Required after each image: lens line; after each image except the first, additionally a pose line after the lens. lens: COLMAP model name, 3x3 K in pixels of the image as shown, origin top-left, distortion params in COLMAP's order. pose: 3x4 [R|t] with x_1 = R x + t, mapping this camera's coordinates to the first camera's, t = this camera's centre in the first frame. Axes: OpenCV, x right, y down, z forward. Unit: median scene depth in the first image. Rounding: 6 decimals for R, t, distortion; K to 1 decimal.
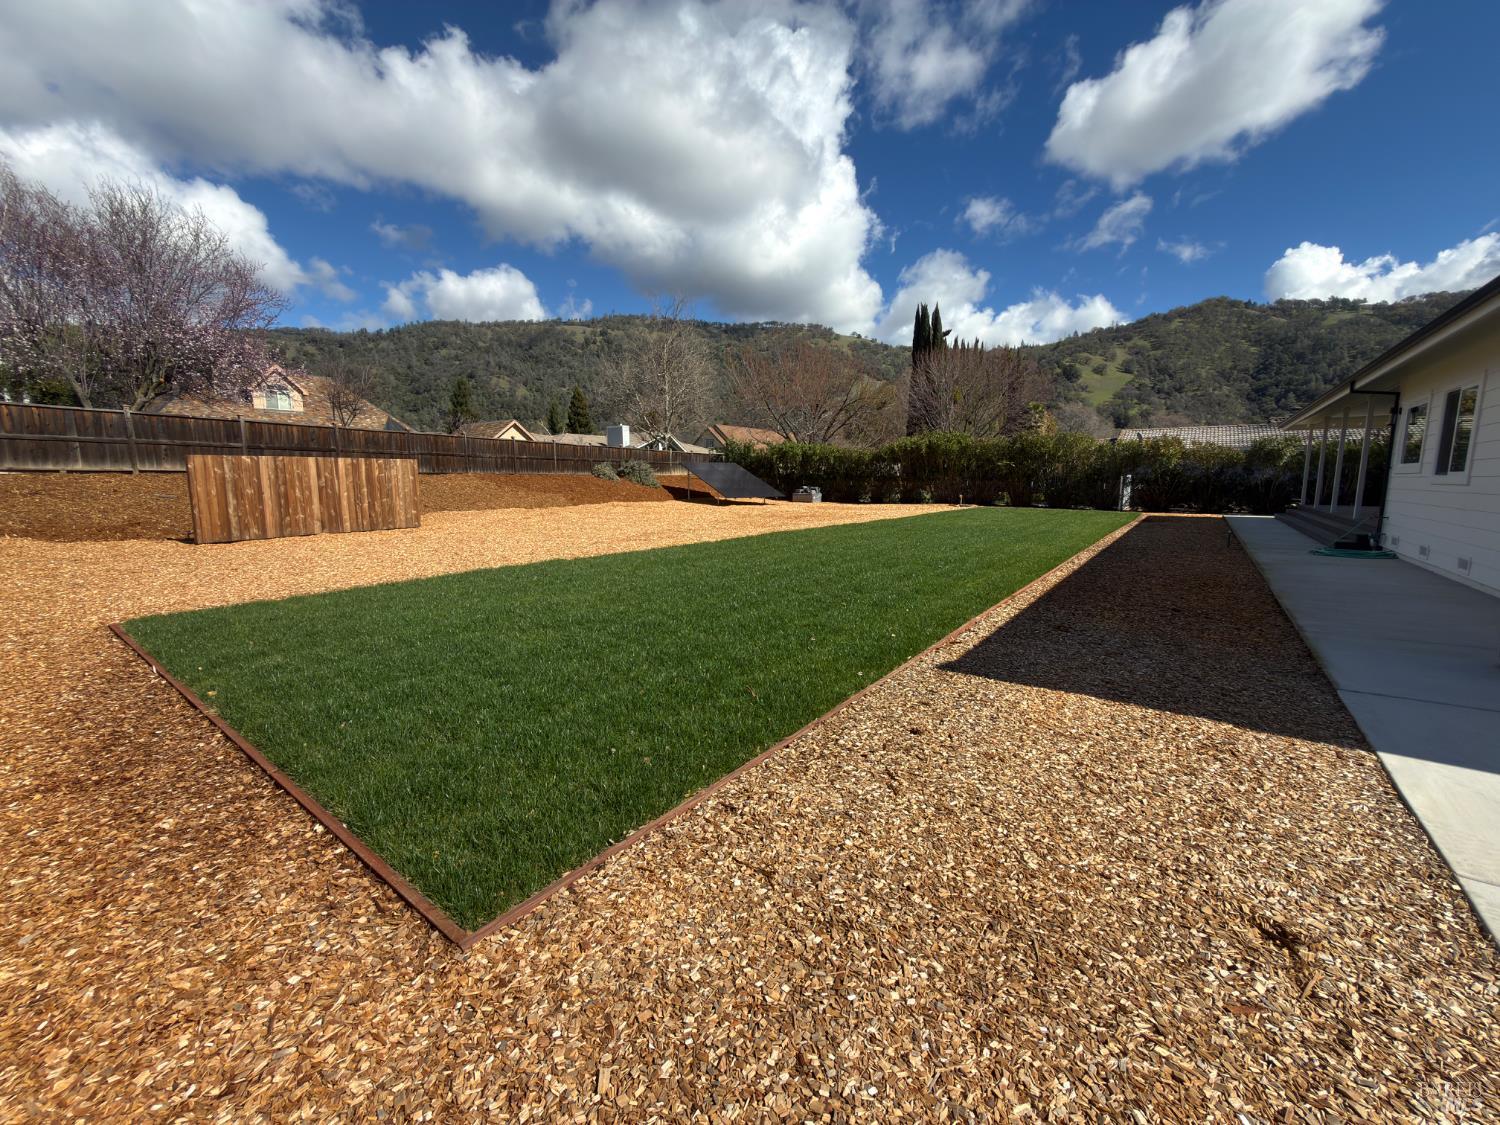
lens RADIAL K [[601.2, 0, 746.2], [0, 601.2, 549.2], [0, 0, 1]] dist [0.000402, 0.000591]
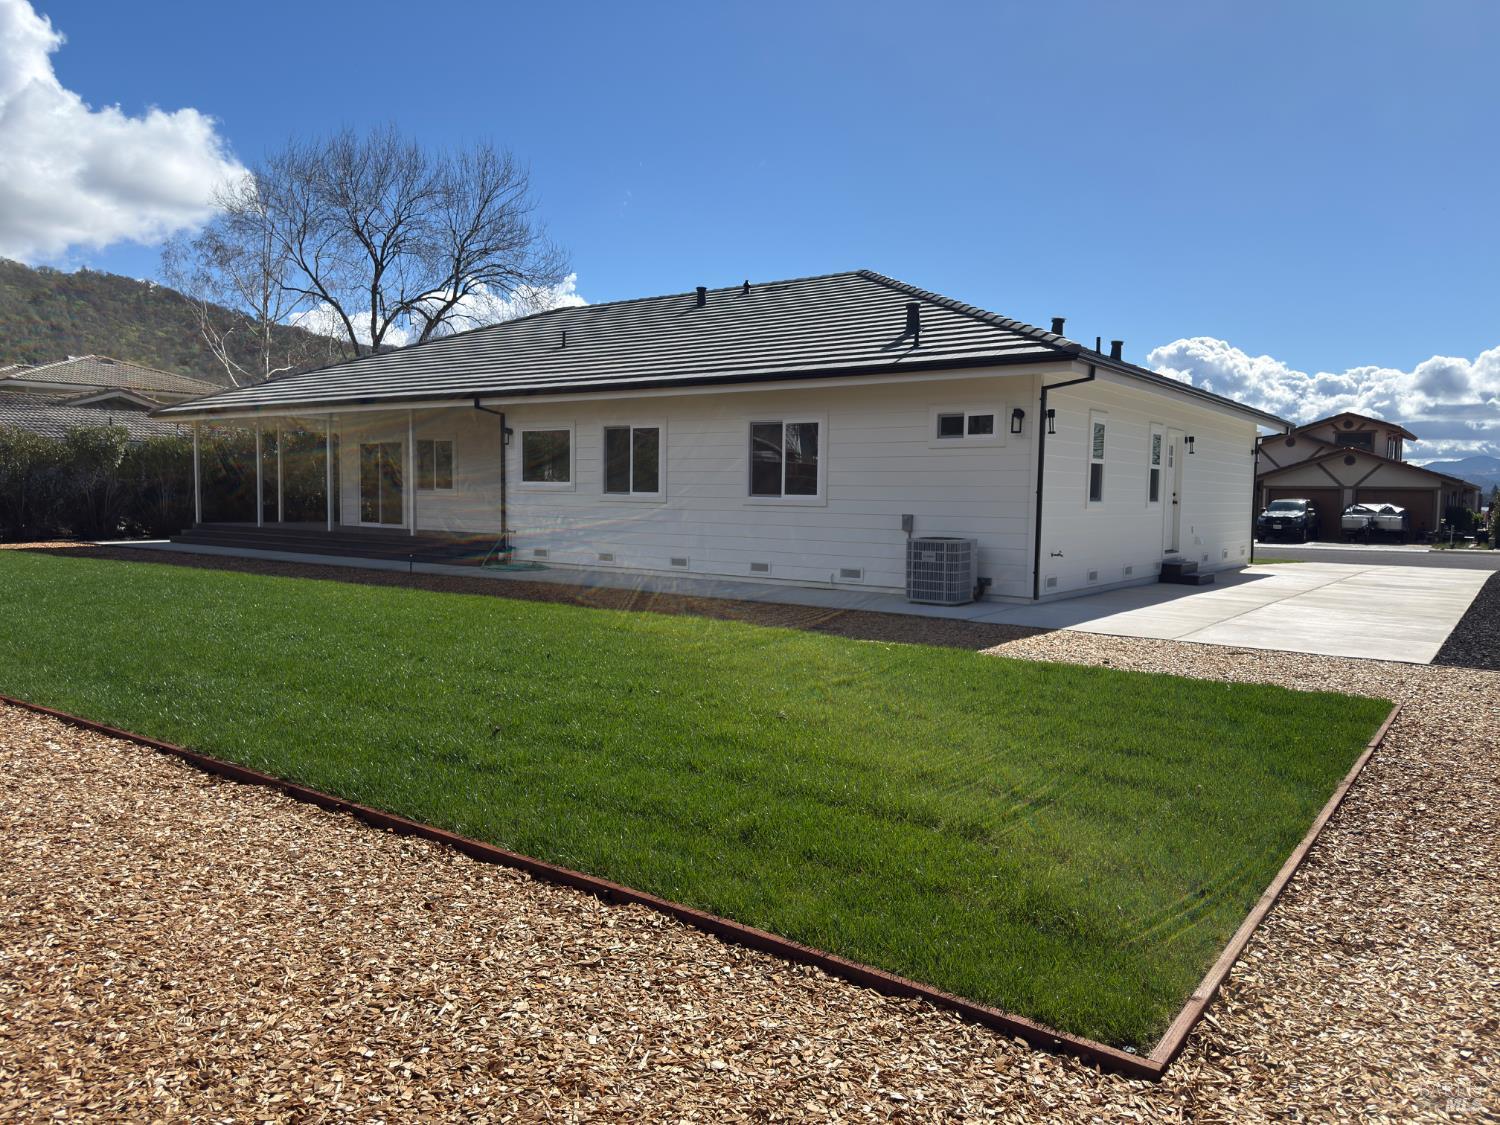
lens RADIAL K [[1045.8, 0, 750.7], [0, 1045.8, 571.0], [0, 0, 1]] dist [0.081980, -0.098768]
pose [[-0.010590, -0.072900, 0.997283, -0.260198], [0.102074, 0.992050, 0.073601, -0.025670], [-0.994720, 0.102576, -0.003064, 0.198535]]
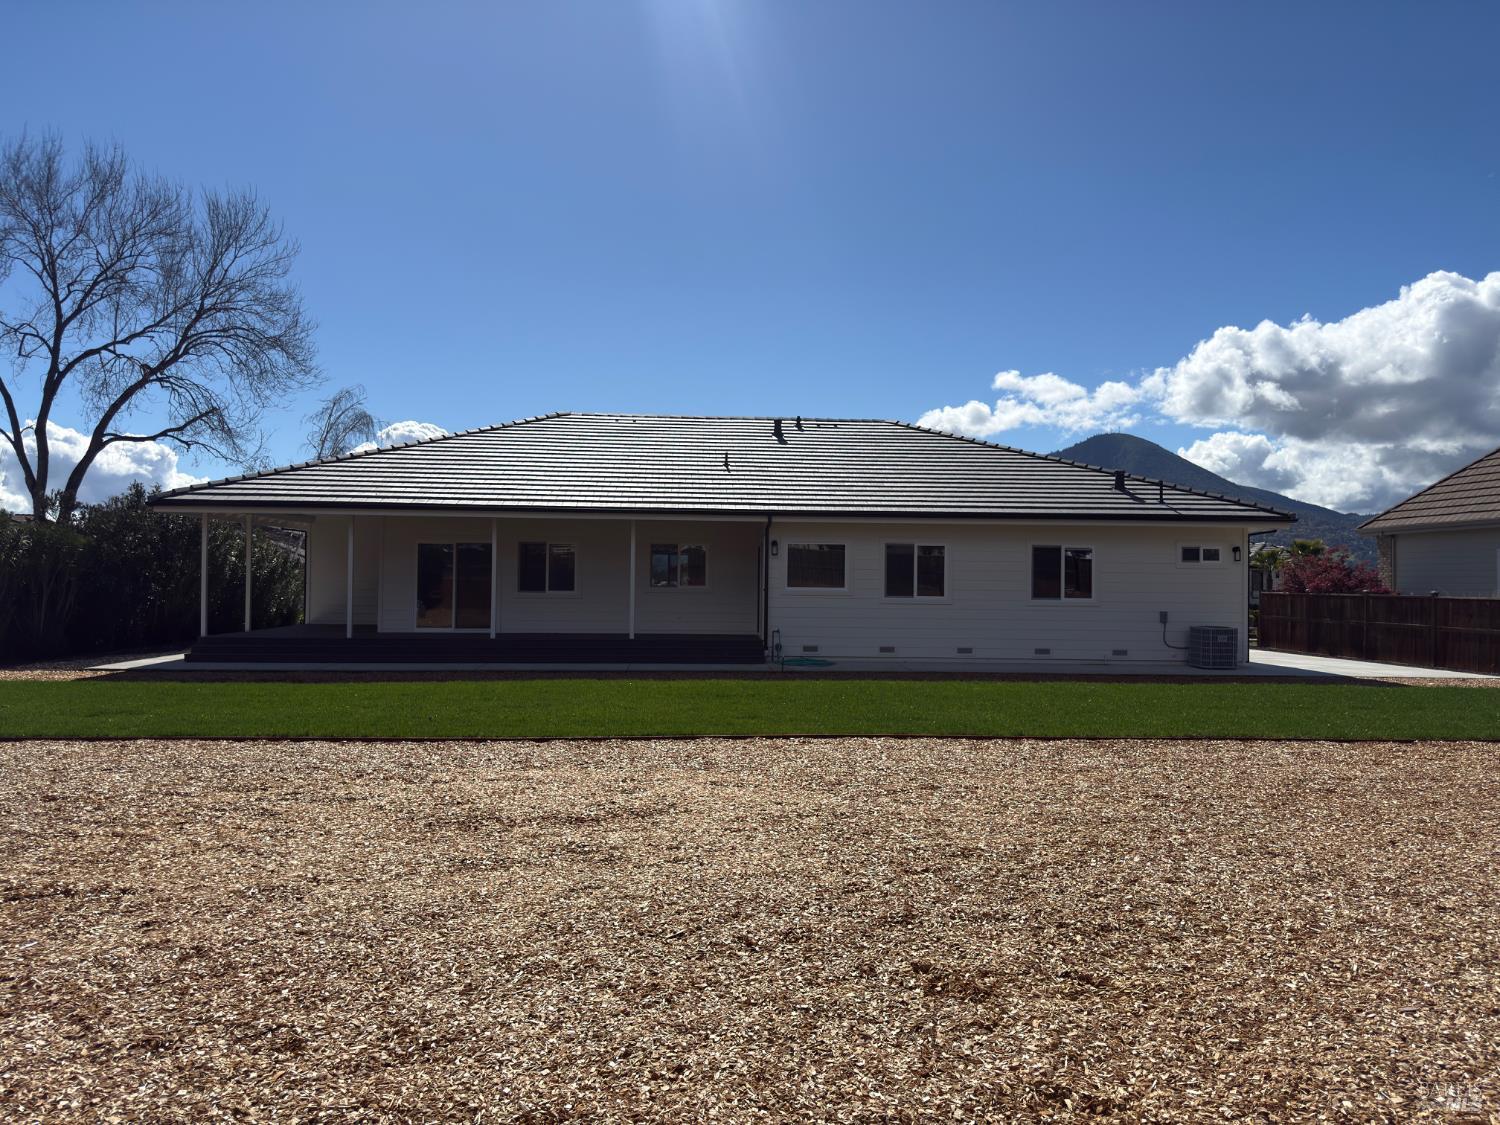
lens RADIAL K [[1045.8, 0, 750.7], [0, 1045.8, 571.0], [0, 0, 1]] dist [0.081980, -0.098768]
pose [[-0.648874, 0.001515, 0.760894, -0.157110], [0.078200, 0.994836, 0.064706, -0.104736], [-0.756867, 0.101488, -0.645641, 0.797255]]
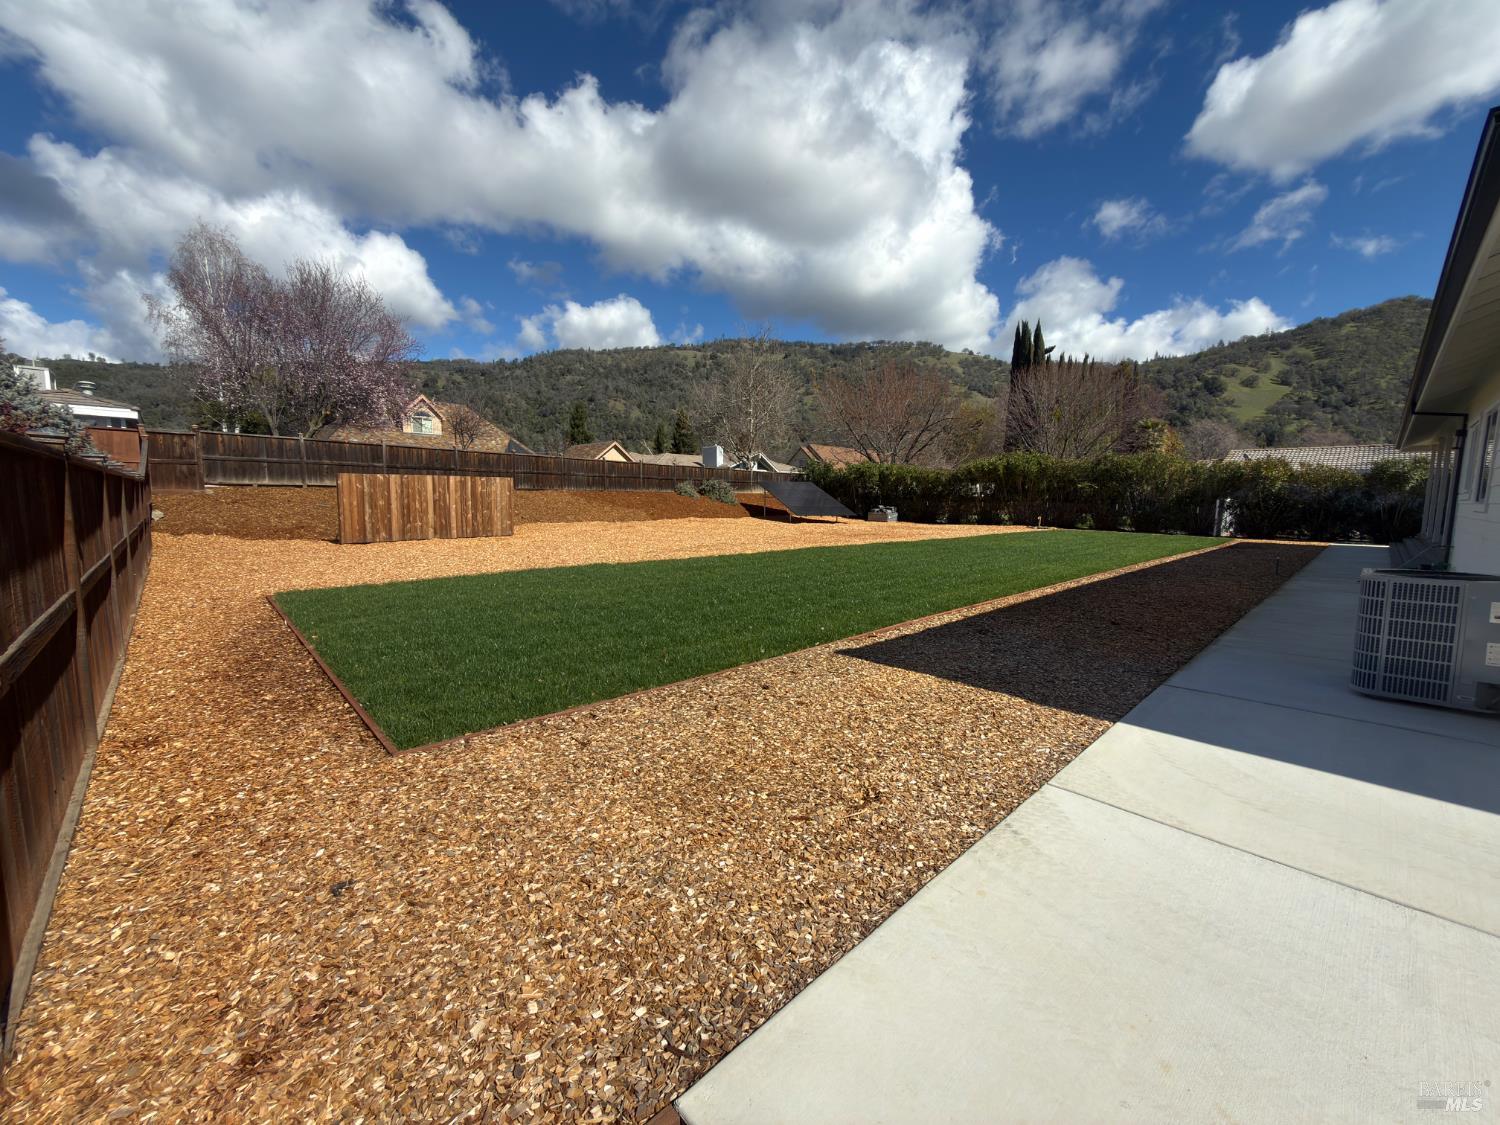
lens RADIAL K [[593.8, 0, 751.1], [0, 593.8, 567.1], [0, 0, 1]] dist [0.001924, 0.000373]
pose [[0.986434, 0.030737, -0.161255, 0.045006], [-0.030758, 0.999524, 0.002366, 0.003384], [0.161251, 0.002626, 0.986910, -0.030564]]
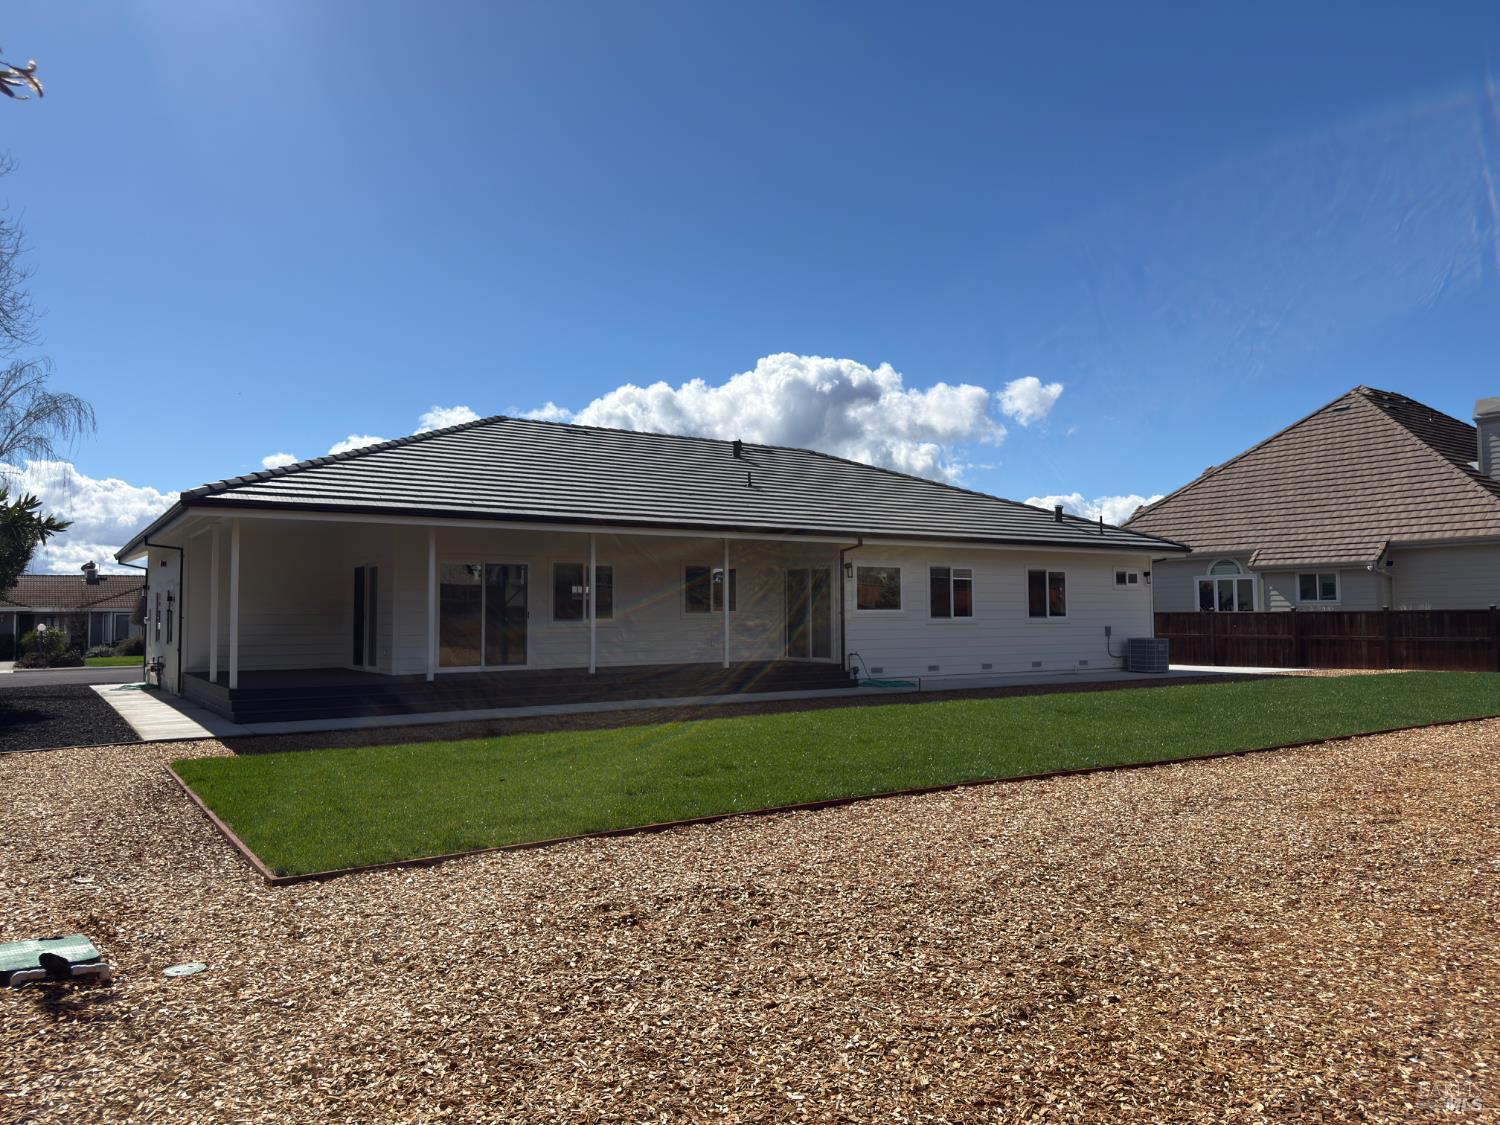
lens RADIAL K [[1058.5, 0, 751.4], [0, 1058.5, 574.7], [0, 0, 1]] dist [0.028653, 0.003604]
pose [[-0.942312, 0.022579, 0.333974, 0.191203], [0.048081, 0.996506, 0.068292, -0.122488], [-0.331265, 0.080411, -0.940105, 1.018829]]
